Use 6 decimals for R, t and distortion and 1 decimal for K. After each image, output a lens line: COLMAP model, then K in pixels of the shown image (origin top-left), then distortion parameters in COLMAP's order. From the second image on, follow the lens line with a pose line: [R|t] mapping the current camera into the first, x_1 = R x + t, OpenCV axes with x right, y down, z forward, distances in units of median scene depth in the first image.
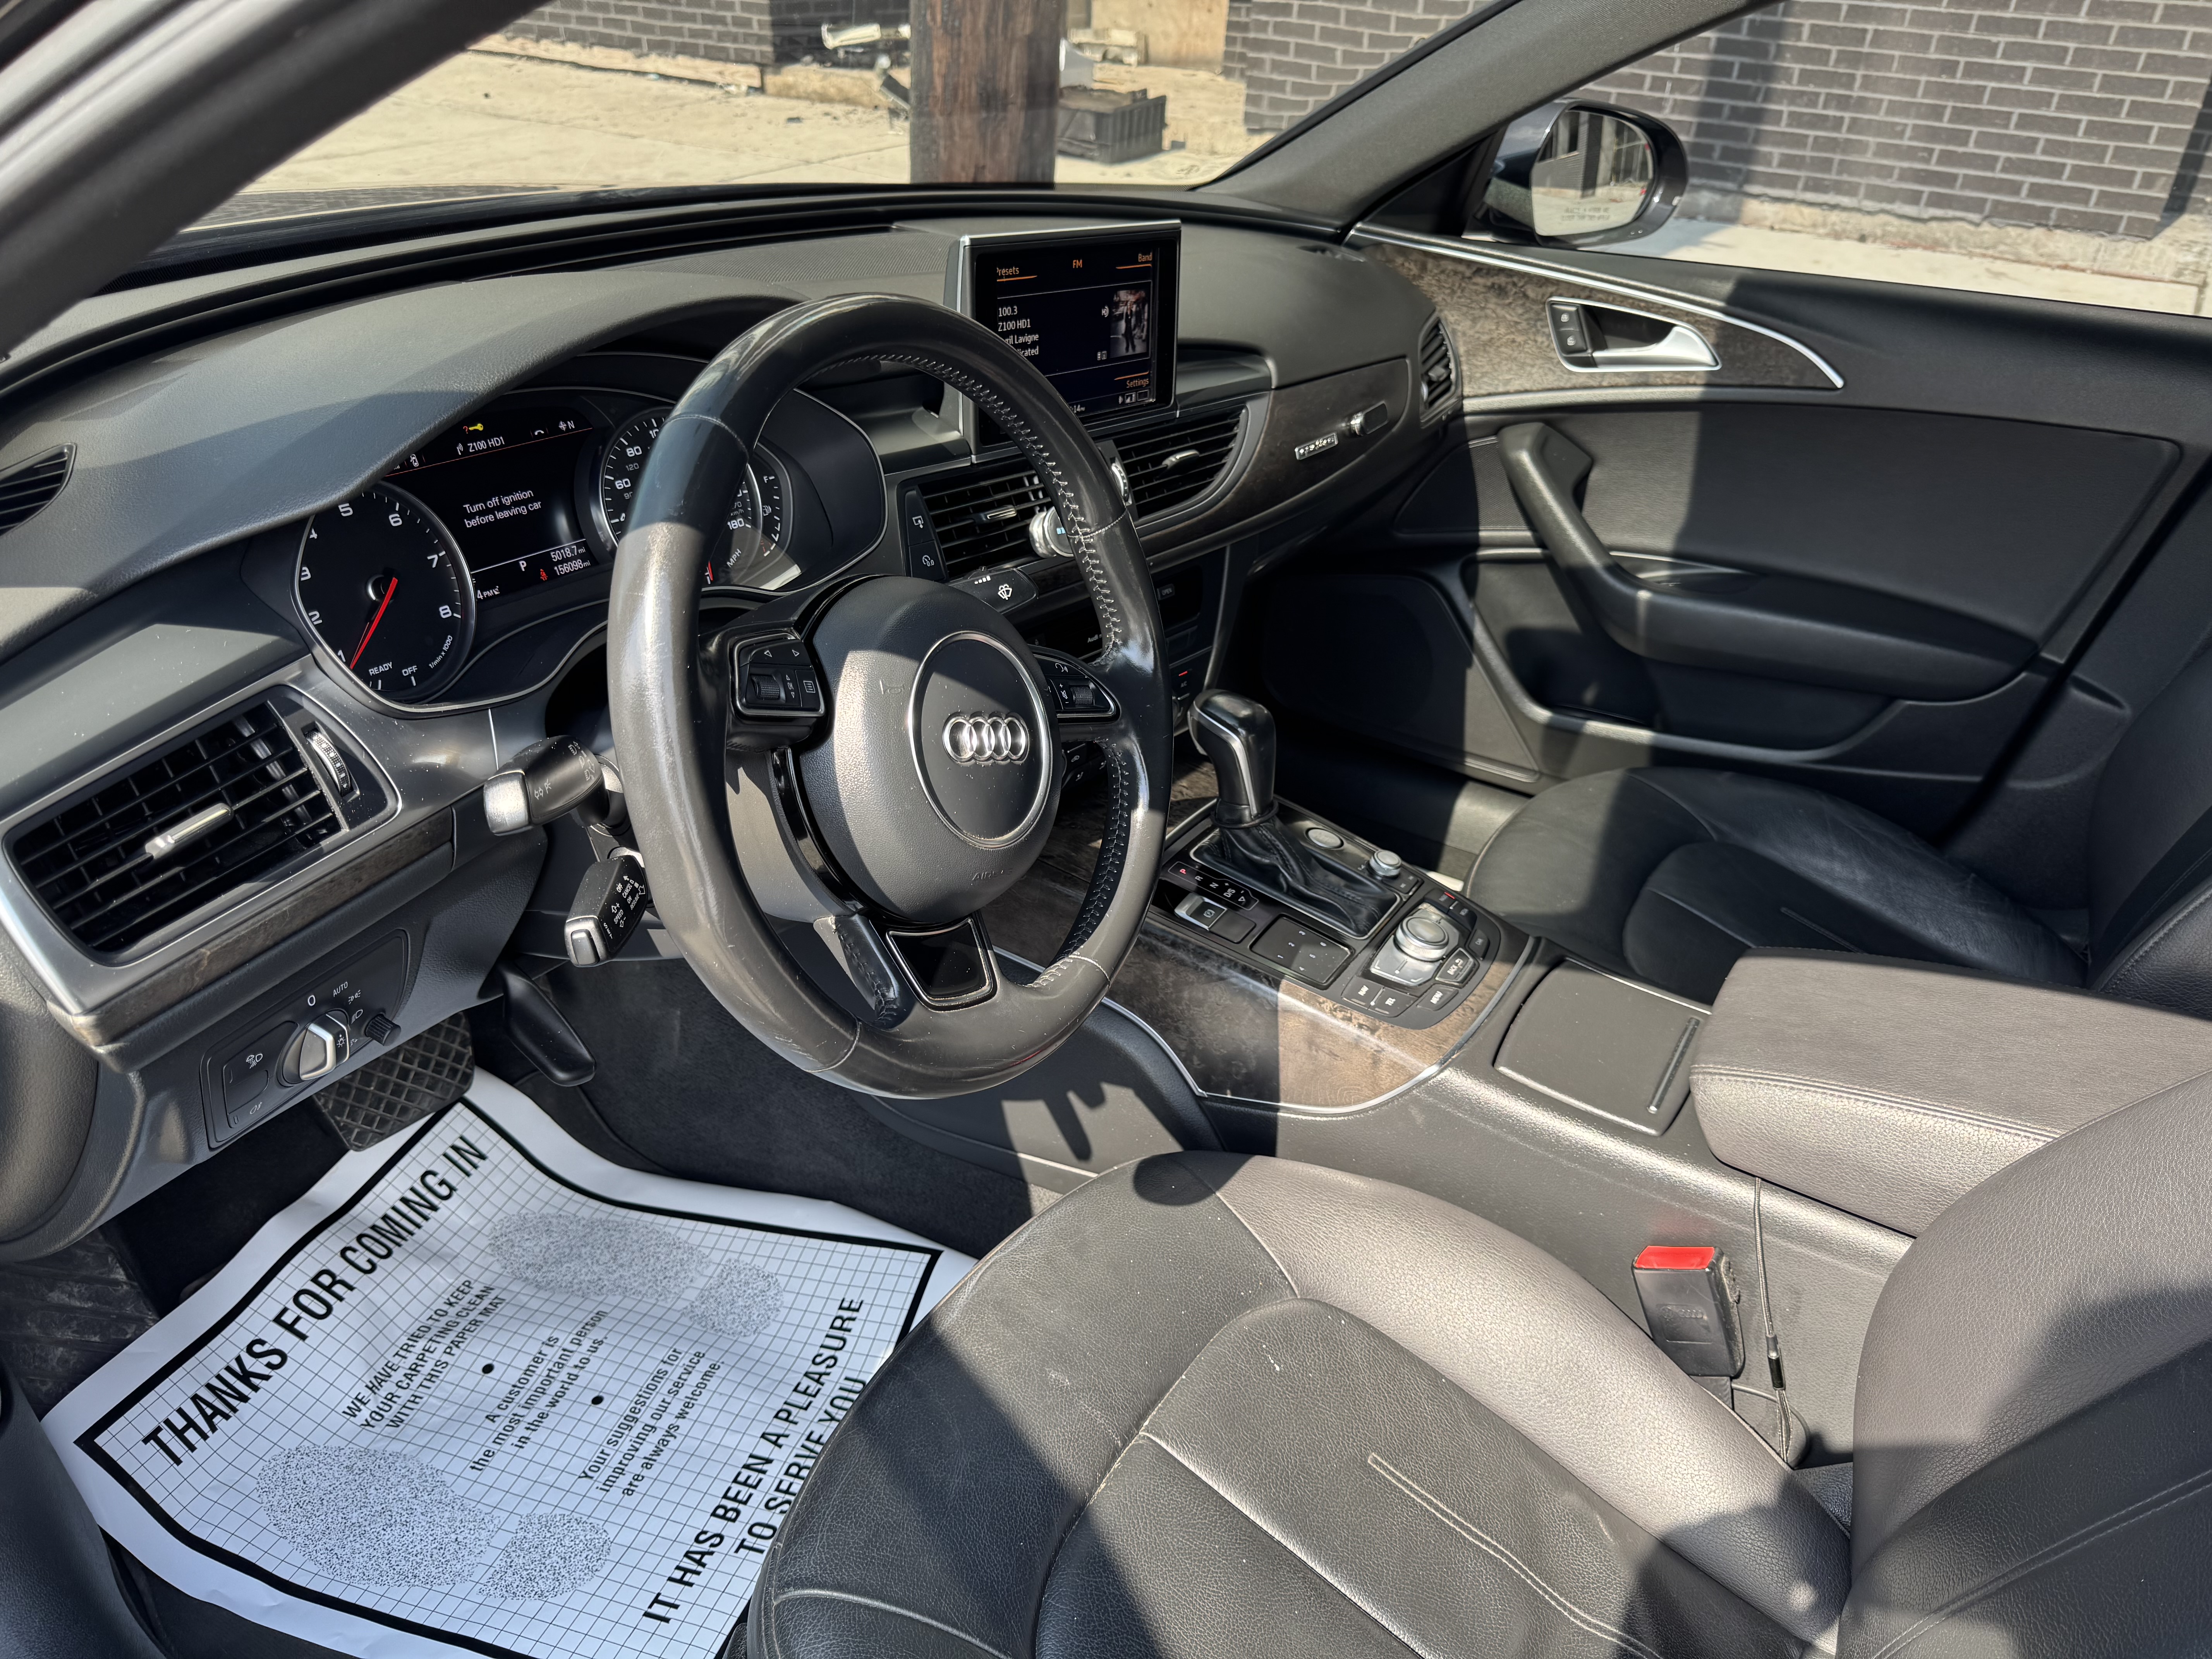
lens RADIAL K [[1575.1, 0, 1120.5], [0, 1575.1, 834.8], [0, 0, 1]] dist [0.010571, -0.000611]
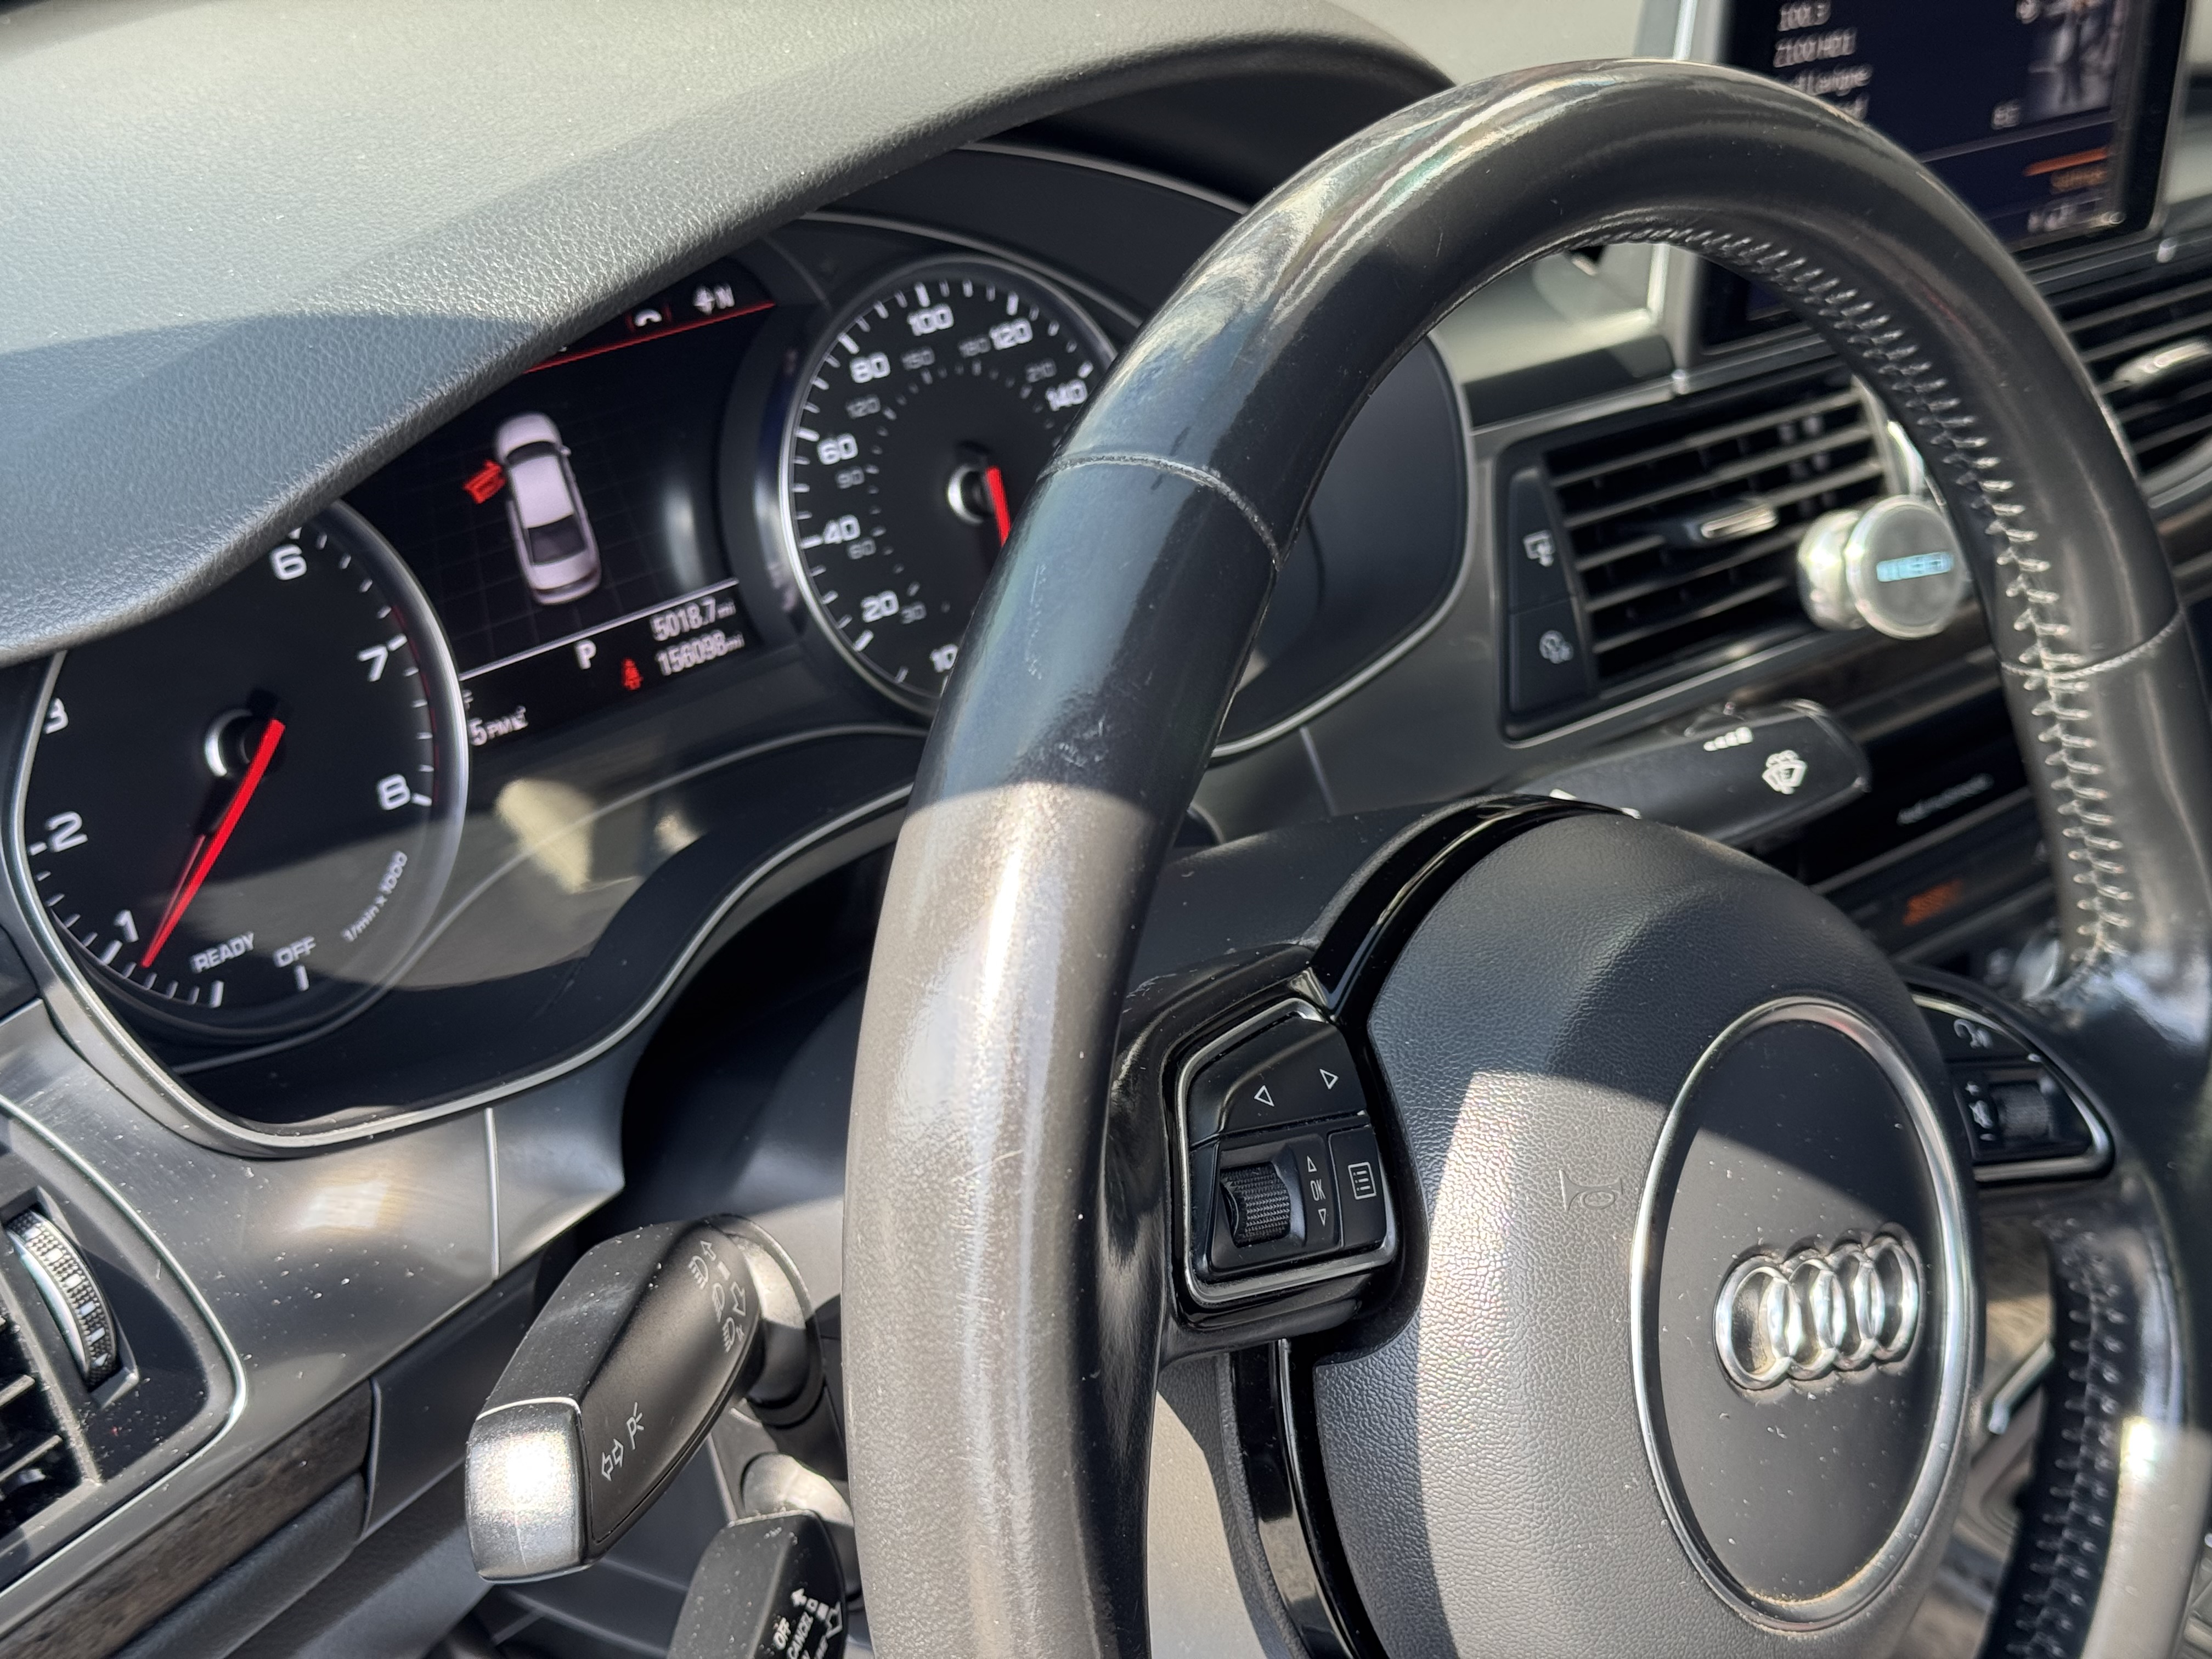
lens RADIAL K [[3146.6, 0, 1094.4], [0, 3146.6, 831.3], [0, 0, 1]] dist [0.049533, 0.000000]
pose [[0.982513, 0.072016, -0.171700, -0.114595], [-0.075821, 0.996998, -0.015697, -0.125904], [0.170055, 0.028441, 0.985024, 0.243043]]
